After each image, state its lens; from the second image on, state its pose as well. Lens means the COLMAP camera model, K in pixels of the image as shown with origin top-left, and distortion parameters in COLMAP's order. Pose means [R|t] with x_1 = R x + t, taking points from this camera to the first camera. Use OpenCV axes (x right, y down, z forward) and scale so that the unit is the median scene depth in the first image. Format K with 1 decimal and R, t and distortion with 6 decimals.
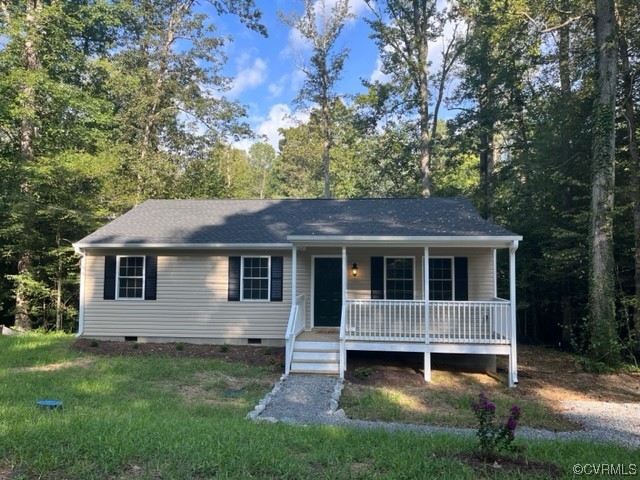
lens RADIAL K [[475.0, 0, 317.9], [0, 475.0, 234.1], [0, 0, 1]] dist [0.028062, 0.002126]
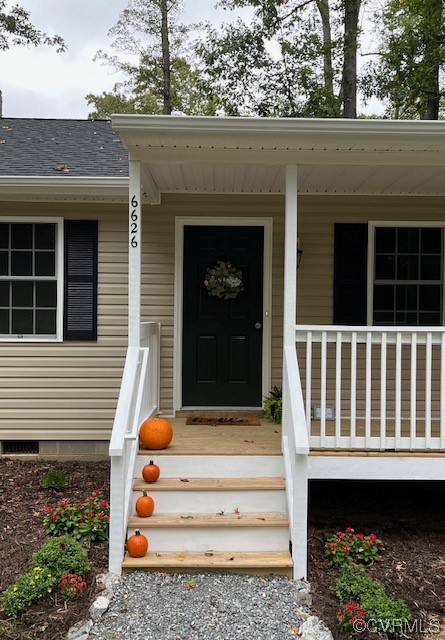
lens RADIAL K [[663.6, 0, 226.8], [0, 663.6, 323.2], [0, 0, 1]] dist [0.048424, 0.000000]
pose [[0.992646, 0.001819, 0.121039, -0.037065], [-0.011177, 0.996993, 0.076678, 0.086469], [-0.120535, -0.077467, 0.989682, 0.475303]]
